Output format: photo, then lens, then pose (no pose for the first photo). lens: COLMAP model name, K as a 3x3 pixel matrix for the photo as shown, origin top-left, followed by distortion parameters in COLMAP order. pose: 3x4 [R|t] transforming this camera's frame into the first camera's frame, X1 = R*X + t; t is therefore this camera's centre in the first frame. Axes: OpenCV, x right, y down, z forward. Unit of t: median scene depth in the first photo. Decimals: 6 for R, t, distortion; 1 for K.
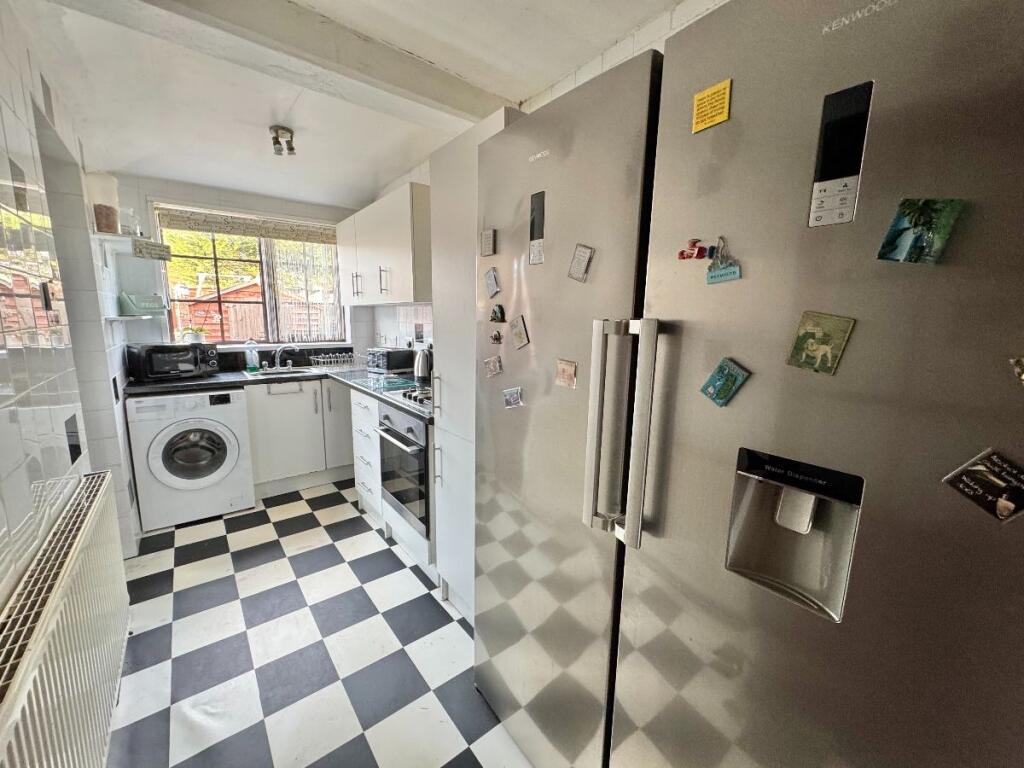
lens RADIAL K [[408.8, 0, 512.4], [0, 408.8, 383.4], [0, 0, 1]] dist [-0.002677, -0.000481]
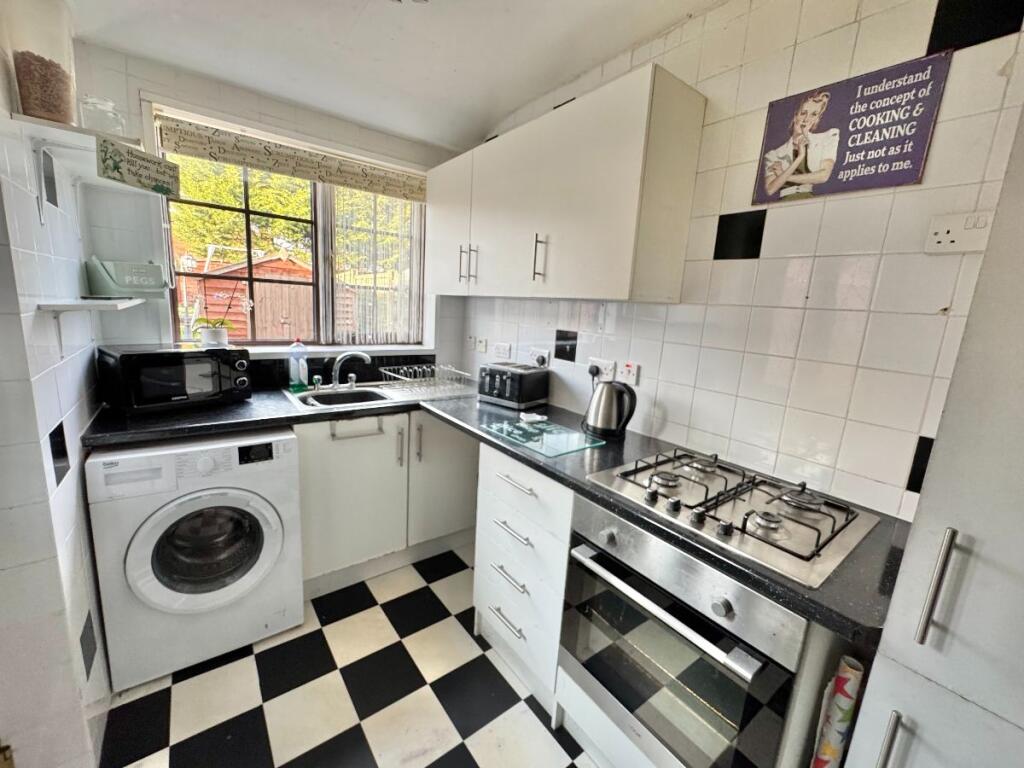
lens RADIAL K [[408.8, 0, 509.9], [0, 408.8, 381.6], [0, 0, 1]] dist [-0.002677, -0.000481]
pose [[0.998745, 0.049645, -0.006578, -0.300728], [-0.049487, 0.998525, 0.022316, -0.074936], [0.007676, -0.021963, 0.999729, 0.359163]]
